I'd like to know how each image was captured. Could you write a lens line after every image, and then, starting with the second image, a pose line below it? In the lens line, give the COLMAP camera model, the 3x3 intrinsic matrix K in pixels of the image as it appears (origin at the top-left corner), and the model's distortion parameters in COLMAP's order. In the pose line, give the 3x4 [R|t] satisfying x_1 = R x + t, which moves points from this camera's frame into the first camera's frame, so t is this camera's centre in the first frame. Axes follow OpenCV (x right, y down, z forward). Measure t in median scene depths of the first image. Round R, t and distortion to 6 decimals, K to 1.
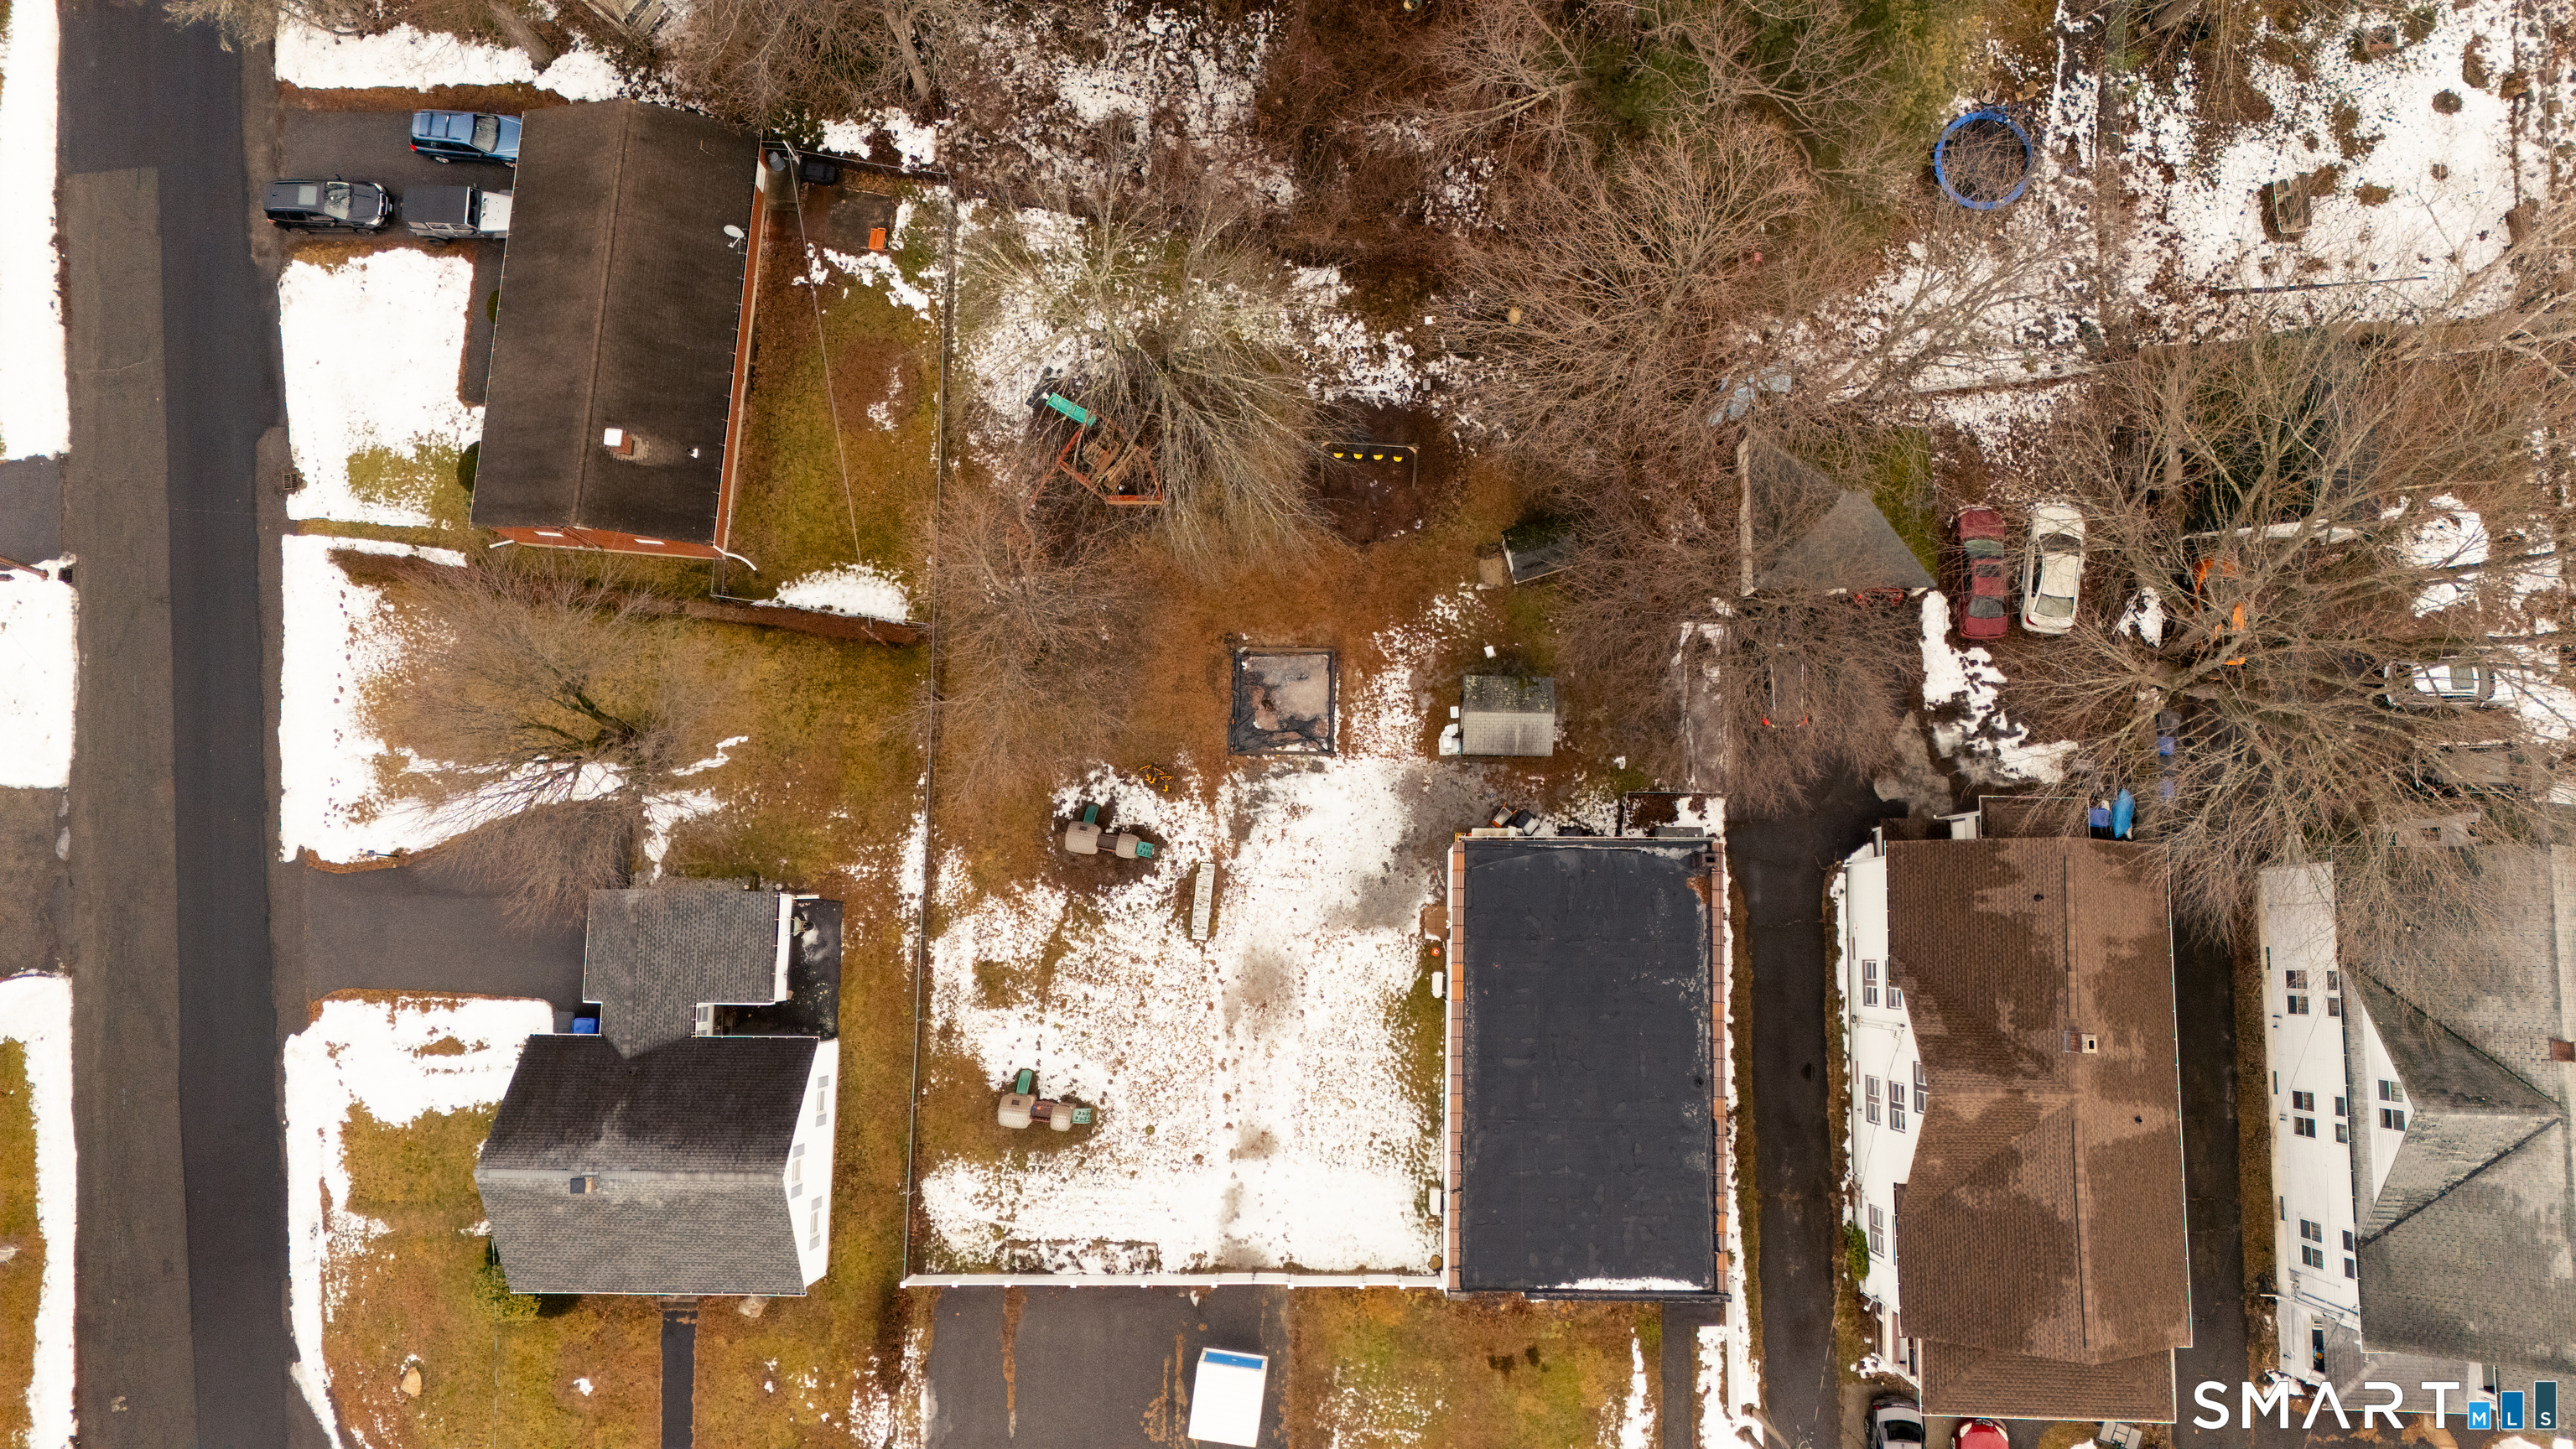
lens RADIAL K [[1874.7, 0, 1288.0], [0, 1874.7, 724.5], [0, 0, 1]] dist [0.134462, -0.205616]
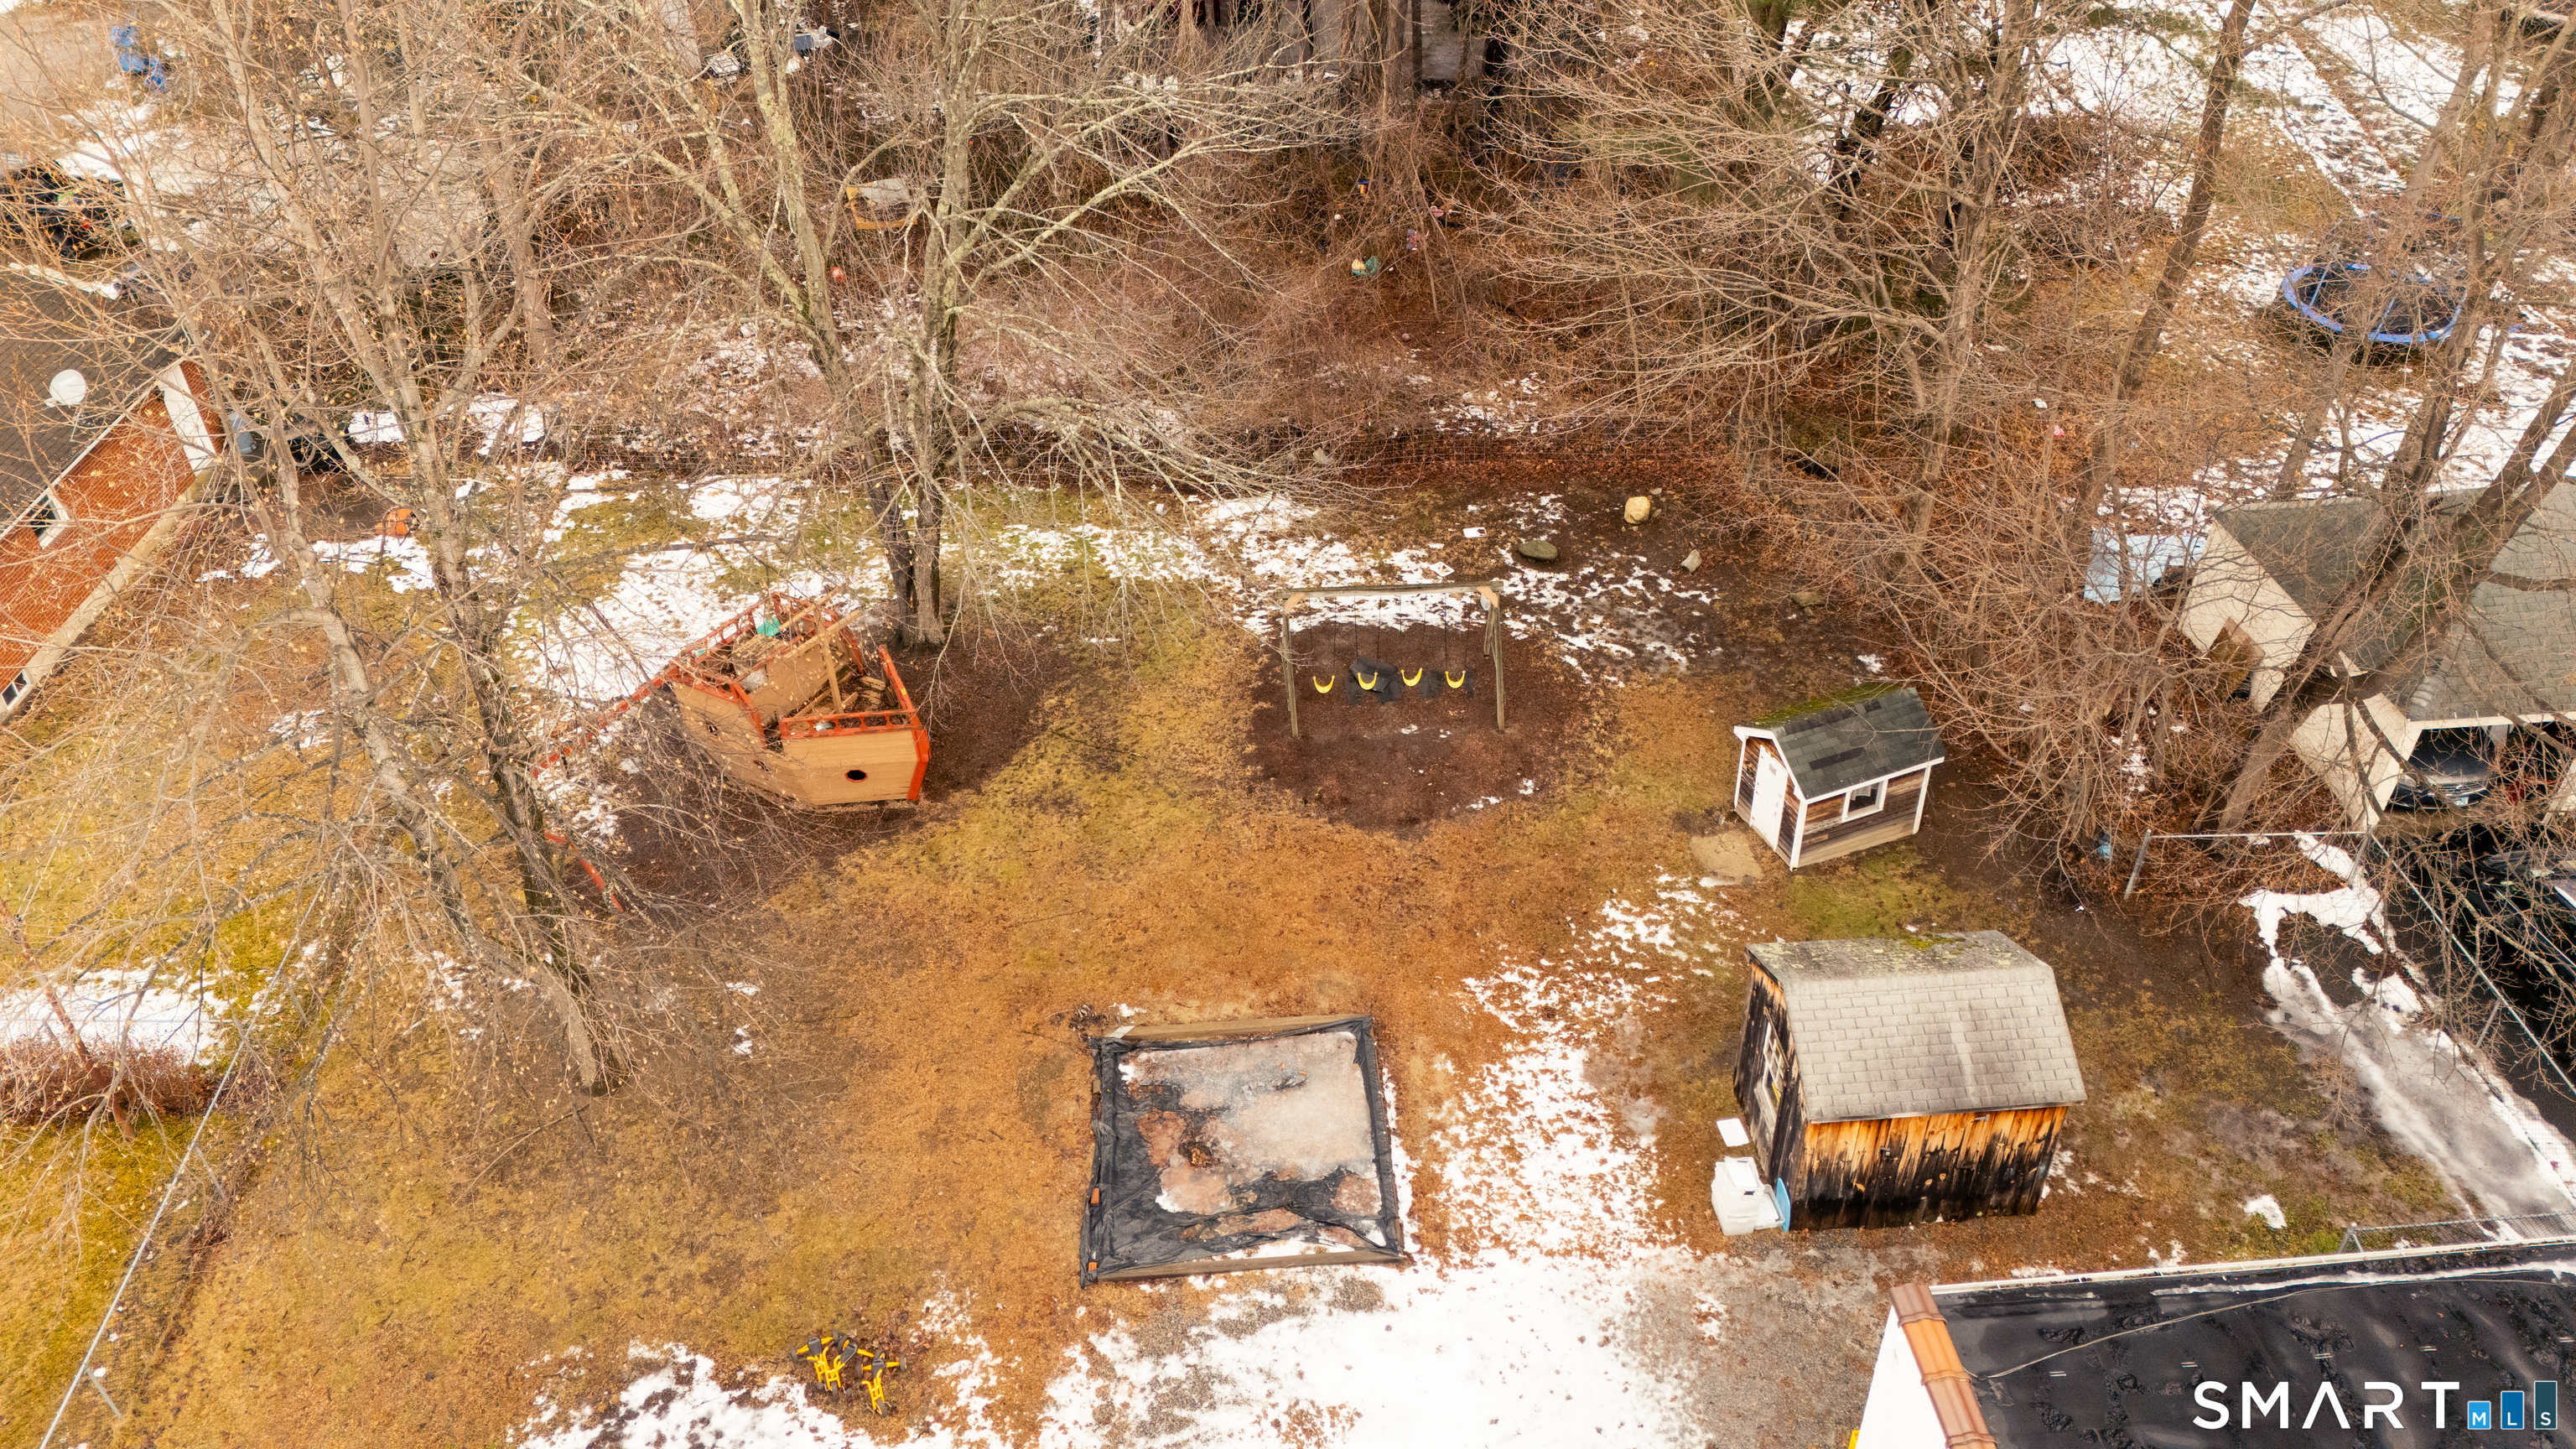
lens RADIAL K [[1888.2, 0, 1286.8], [0, 1888.2, 685.2], [0, 0, 1]] dist [0.084479, -0.083522]
pose [[0.995983, -0.058839, 0.067497, -0.012776], [0.089527, 0.668793, -0.738039, 0.192309], [-0.001716, 0.741117, 0.671374, 0.704214]]
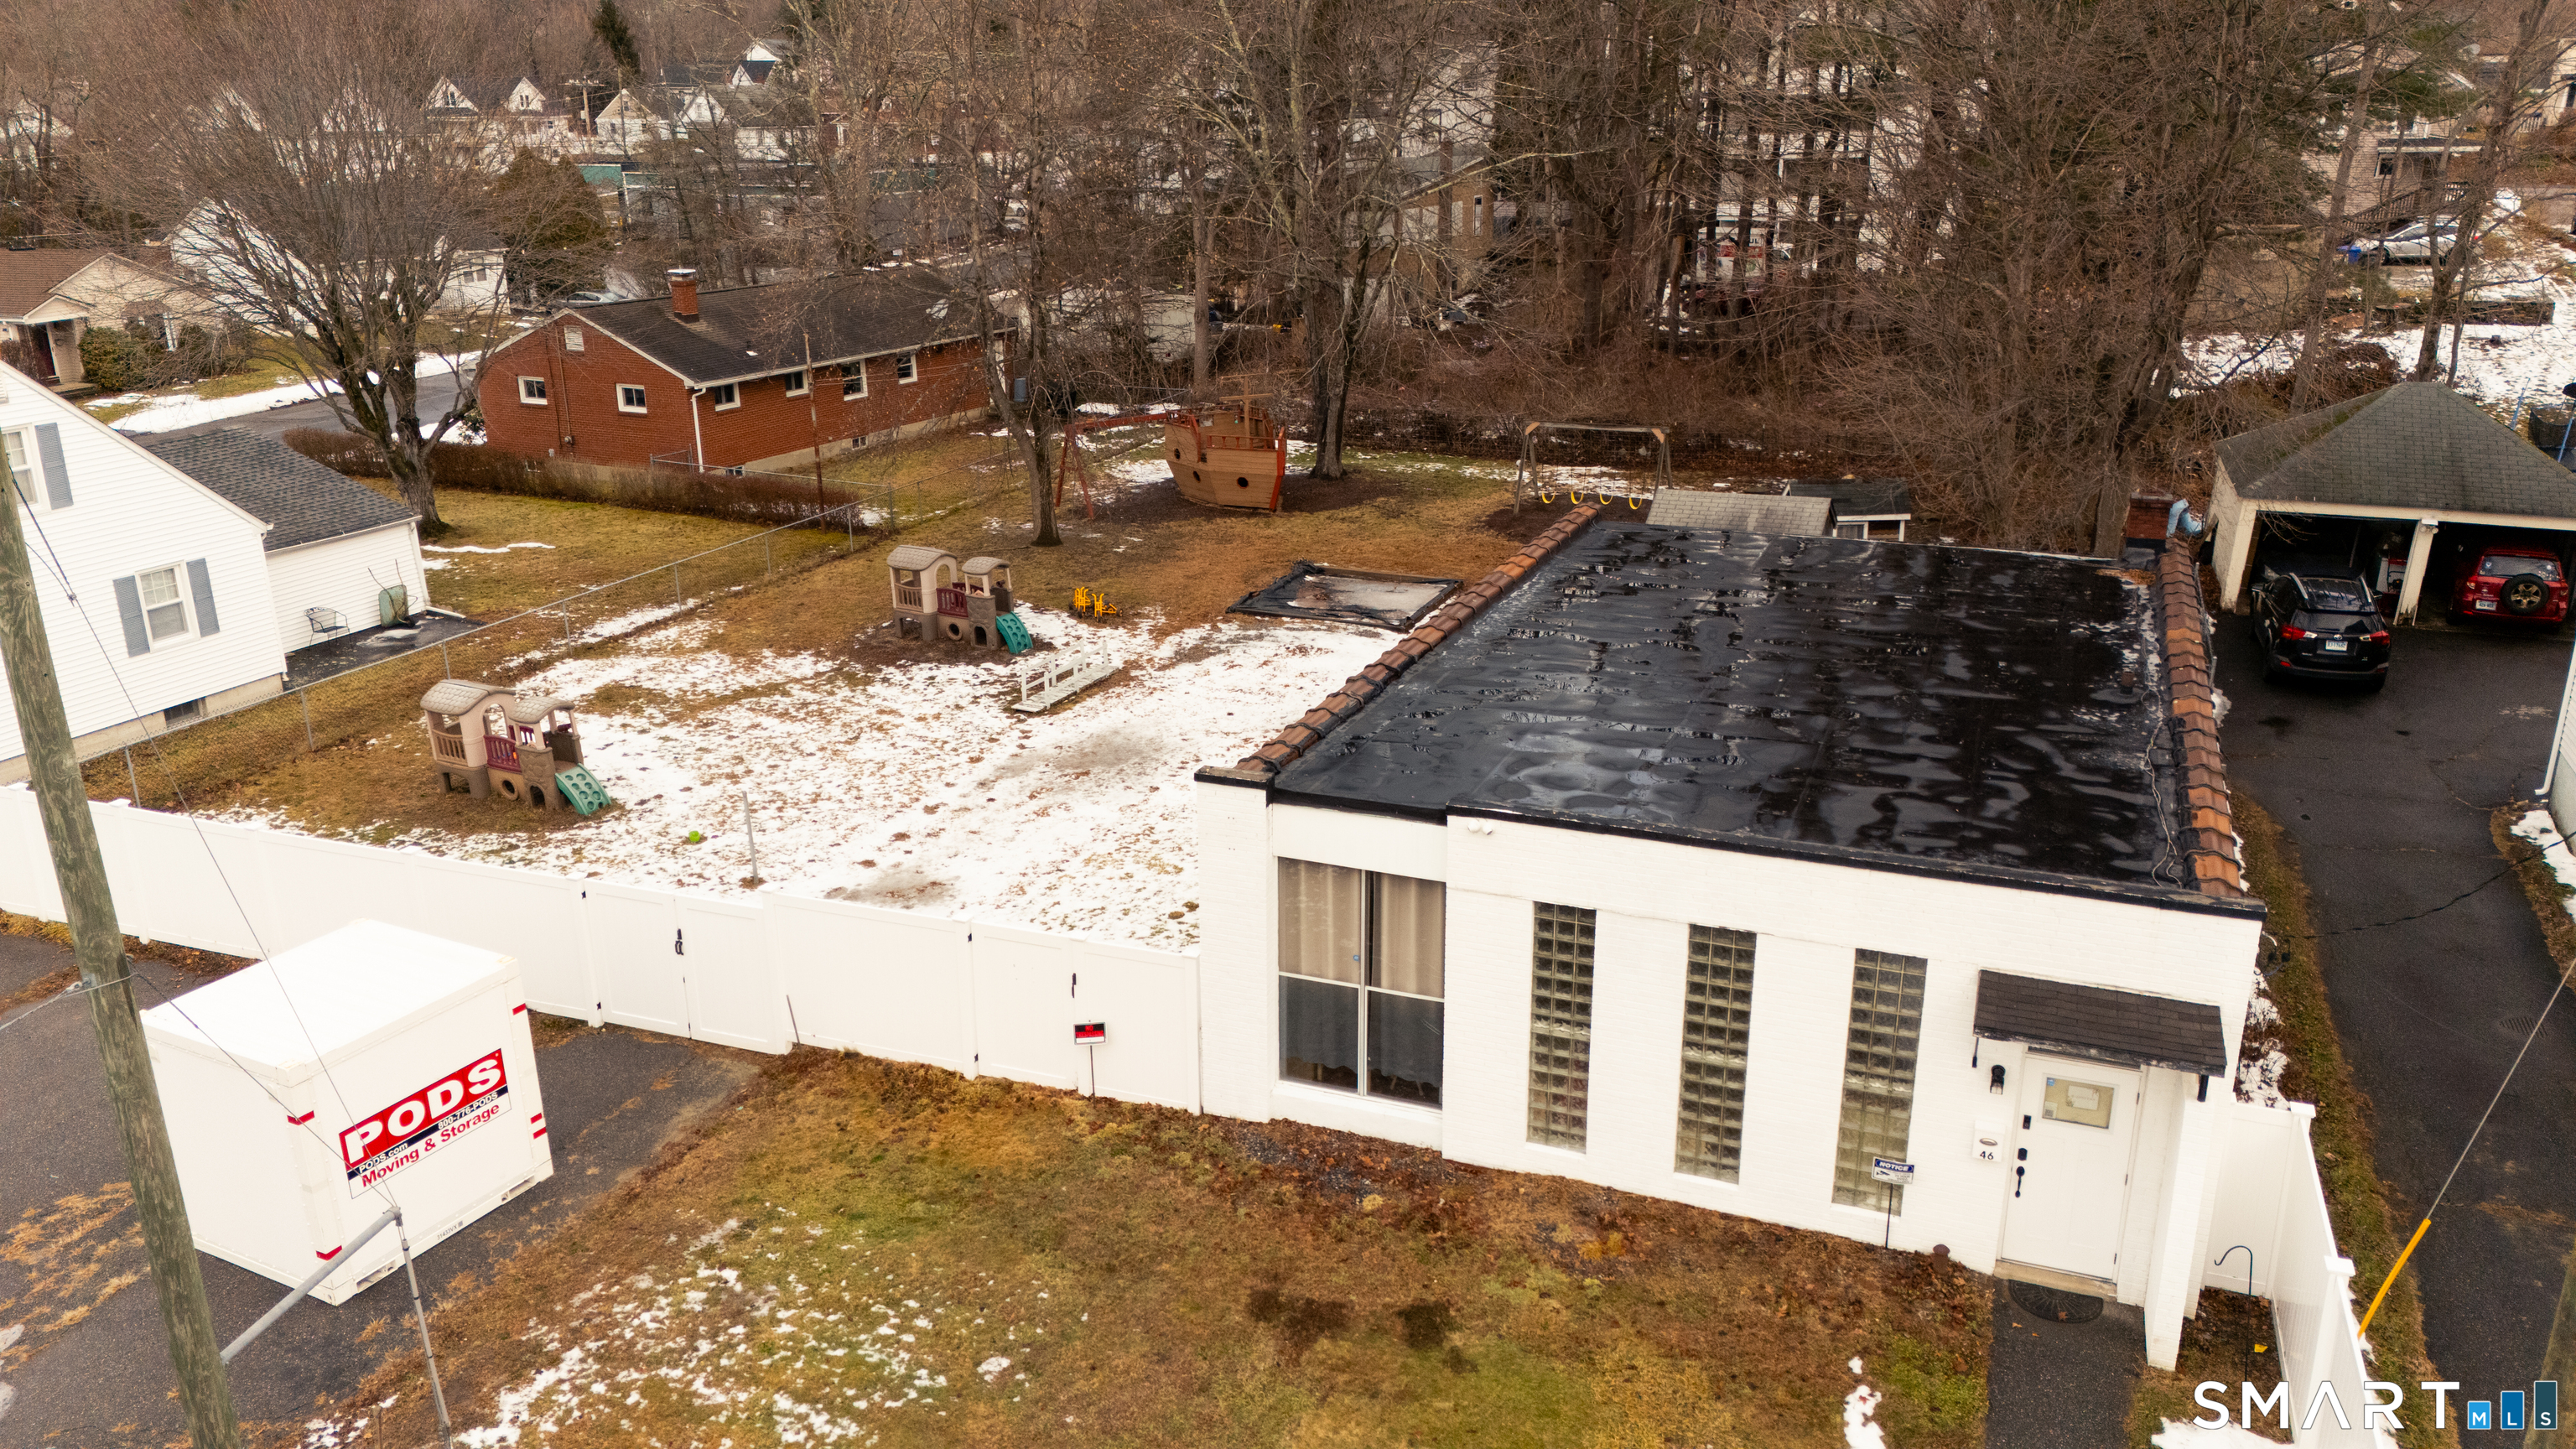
lens RADIAL K [[1874.7, 0, 1288.0], [0, 1874.7, 724.5], [0, 0, 1]] dist [0.134462, -0.205616]
pose [[0.933327, 0.126608, -0.335964, 0.178631], [-0.357844, 0.404001, -0.841862, 0.496364], [0.029144, 0.905955, 0.422370, 0.795440]]
